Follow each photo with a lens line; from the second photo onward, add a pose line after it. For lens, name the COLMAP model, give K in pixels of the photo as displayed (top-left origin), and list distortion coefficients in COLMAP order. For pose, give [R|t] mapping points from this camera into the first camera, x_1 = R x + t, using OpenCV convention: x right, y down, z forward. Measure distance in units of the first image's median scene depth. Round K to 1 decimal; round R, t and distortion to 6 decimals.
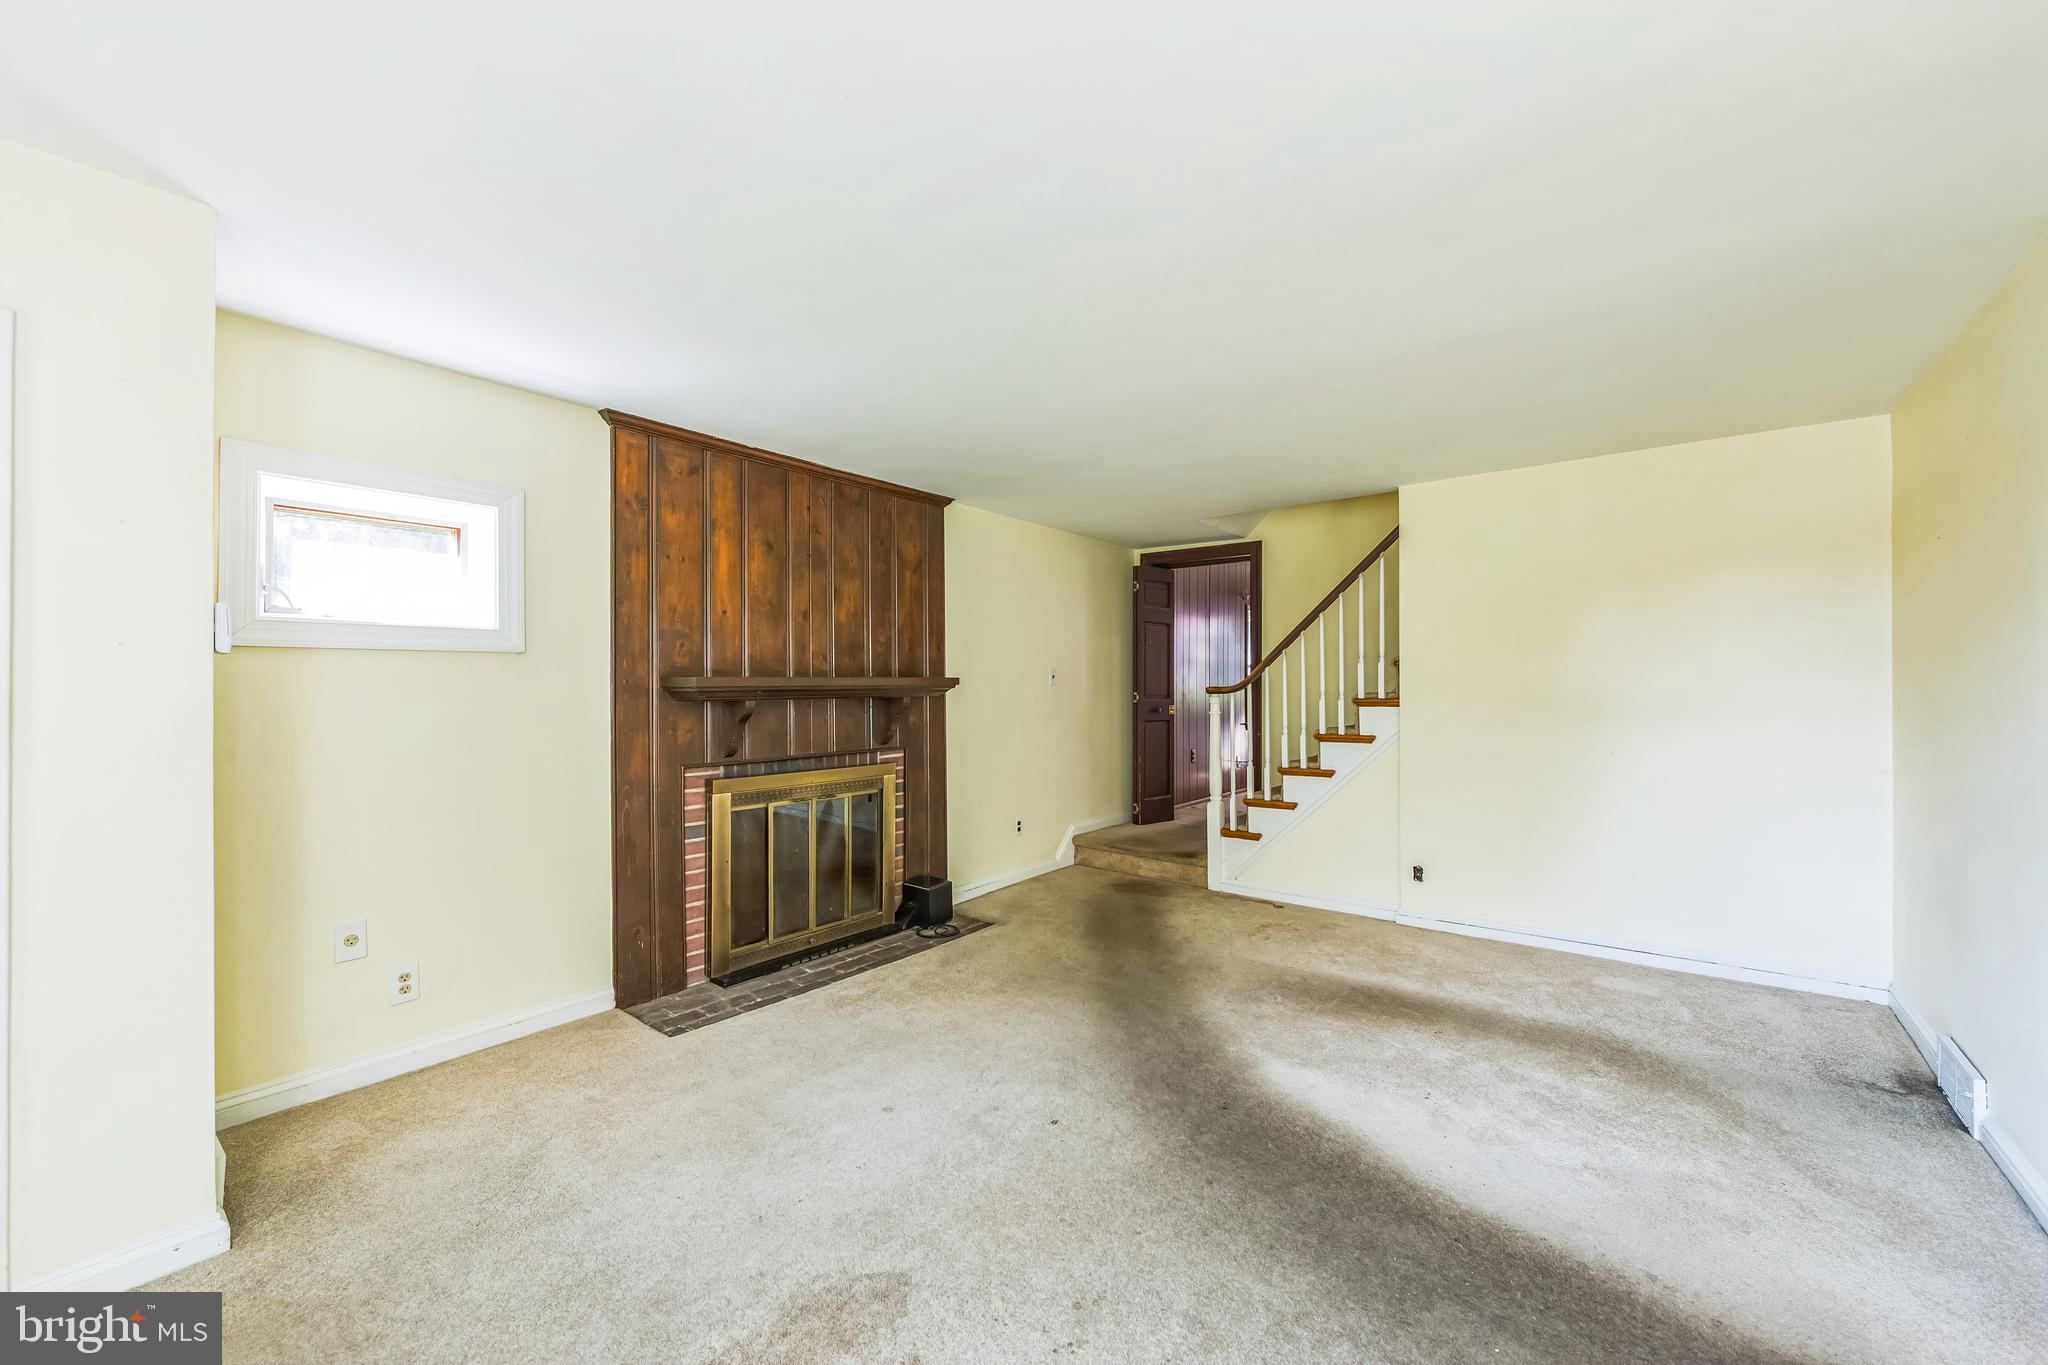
lens RADIAL K [[796.7, 0, 1034.2], [0, 796.7, 690.1], [0, 0, 1]] dist [-0.005094, 0.000234]
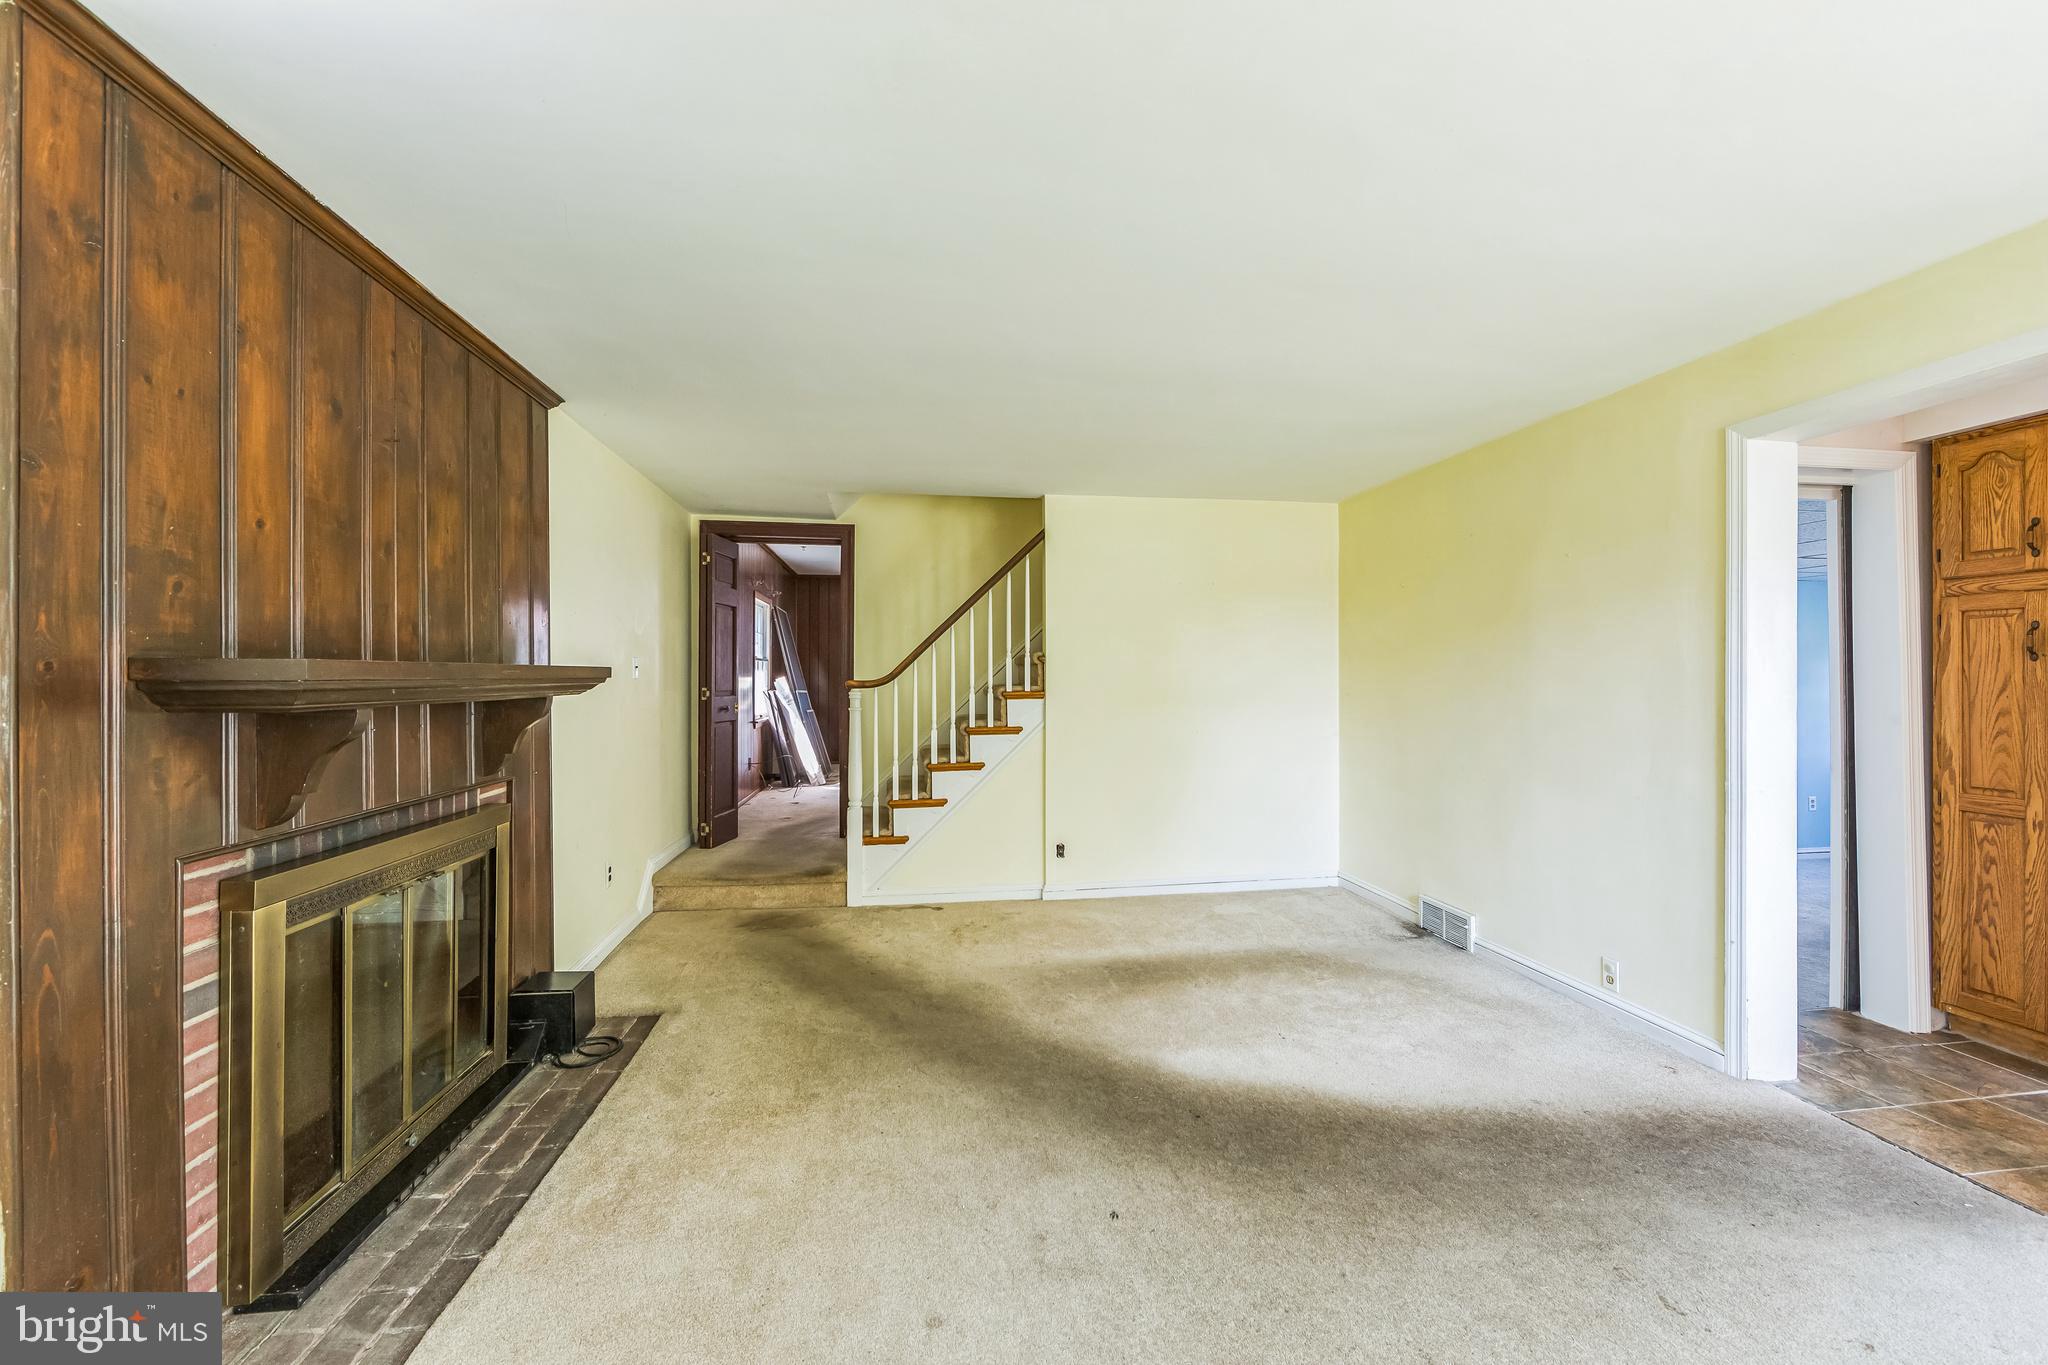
lens RADIAL K [[796.7, 0, 1021.6], [0, 796.7, 681.5], [0, 0, 1]] dist [-0.005094, 0.000234]
pose [[0.686161, -0.001950, 0.727447, -0.404190], [0.005177, 0.999984, -0.002203, -0.000214], [-0.727432, 0.005278, 0.686160, 0.327774]]
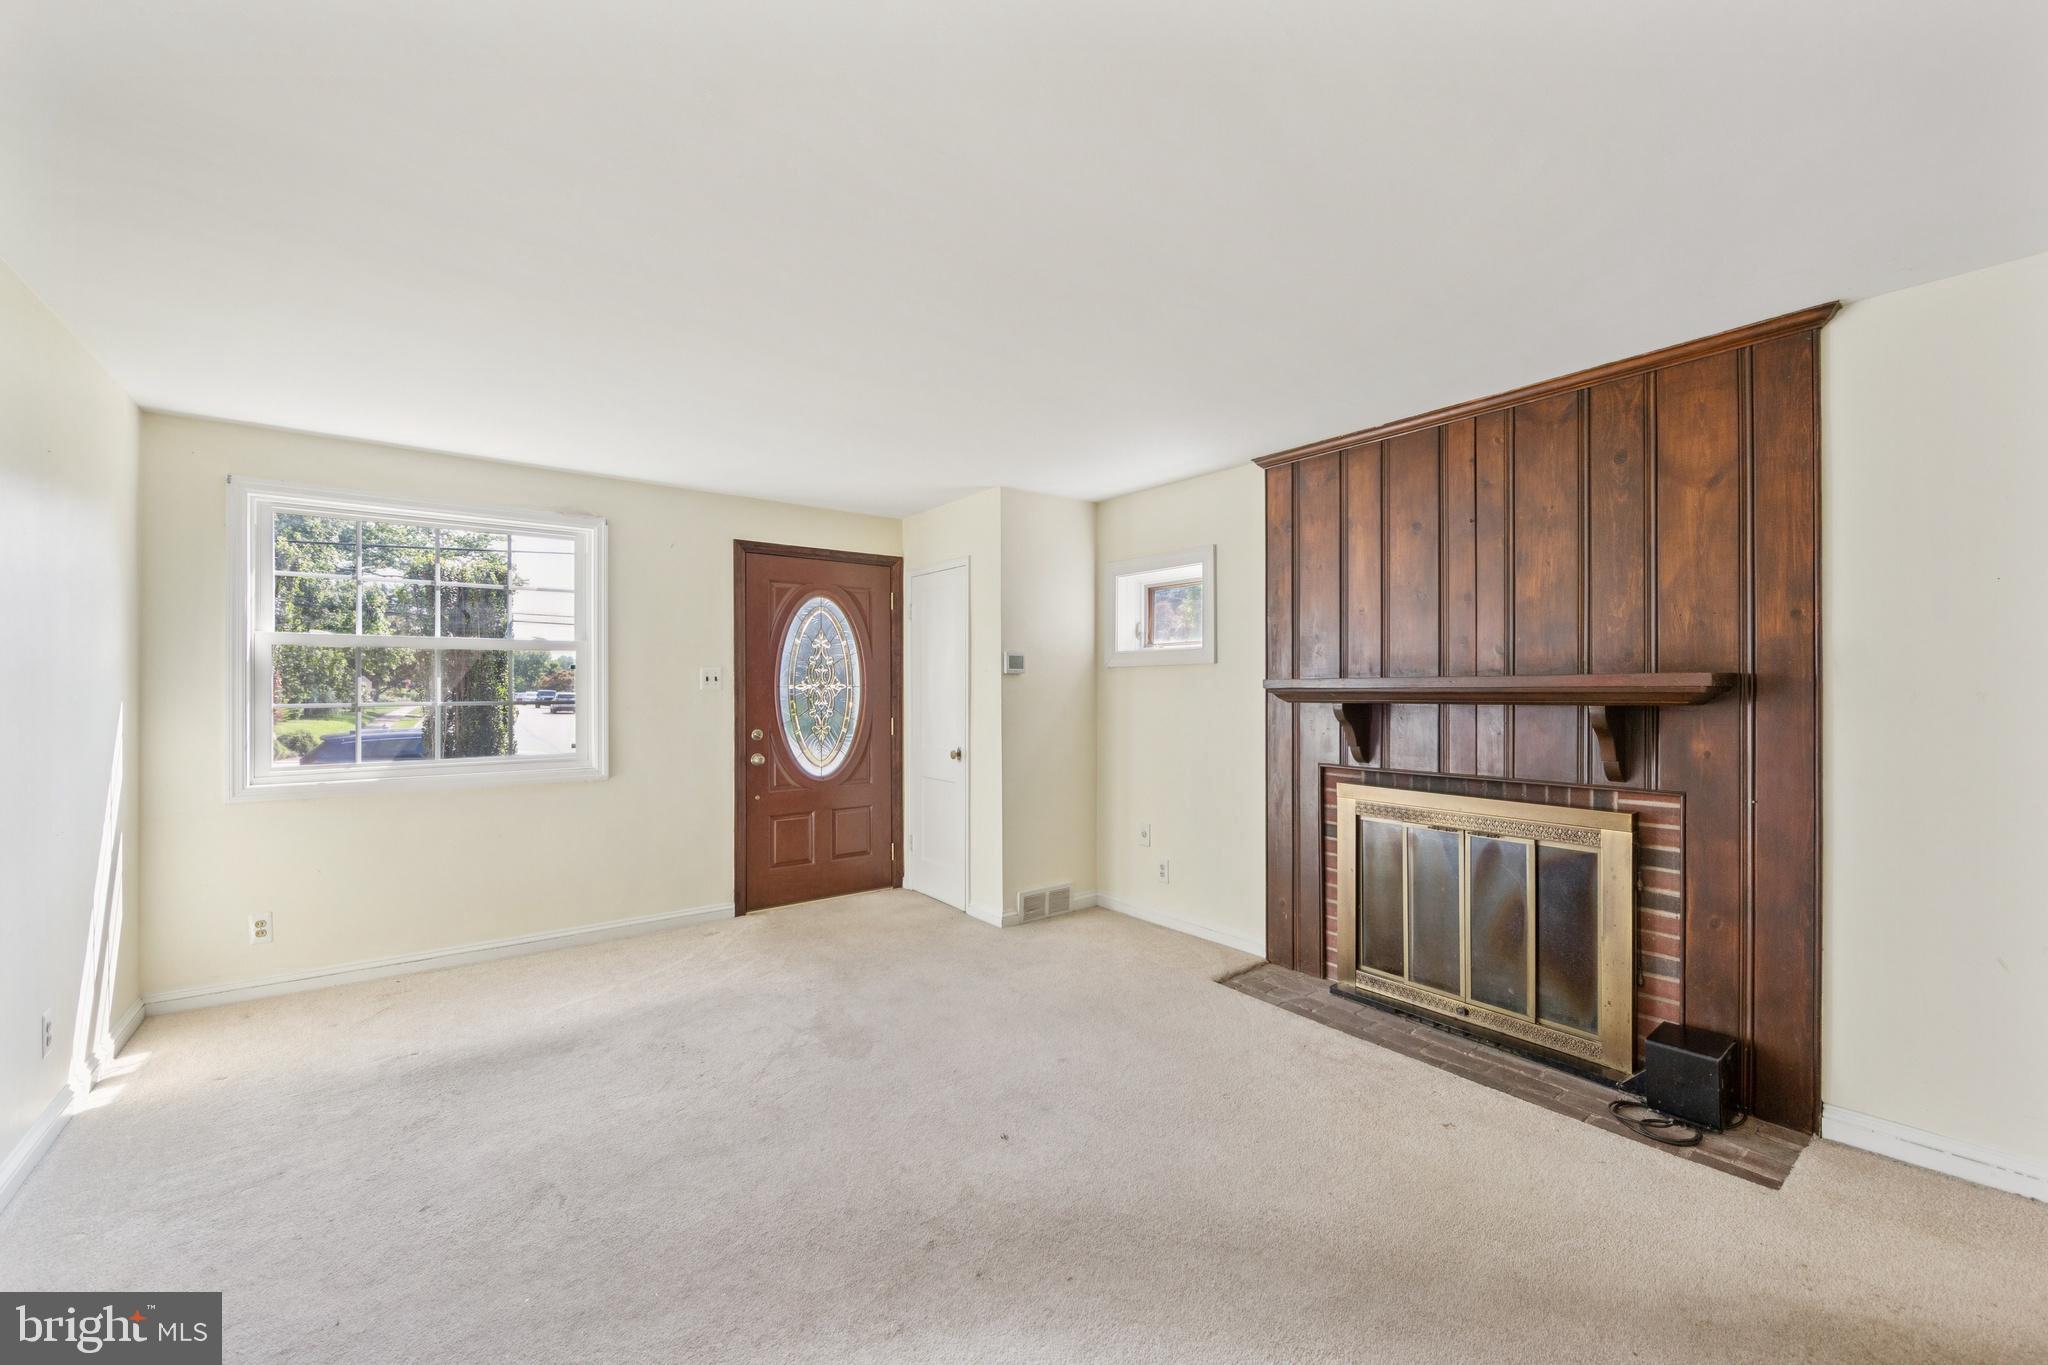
lens RADIAL K [[796.7, 0, 1016.7], [0, 796.7, 686.1], [0, 0, 1]] dist [-0.005094, 0.000234]
pose [[-0.248478, -0.000952, -0.968637, 0.615859], [-0.008676, 0.999962, 0.001243, -0.004105], [0.968599, 0.008713, -0.248477, 0.800732]]
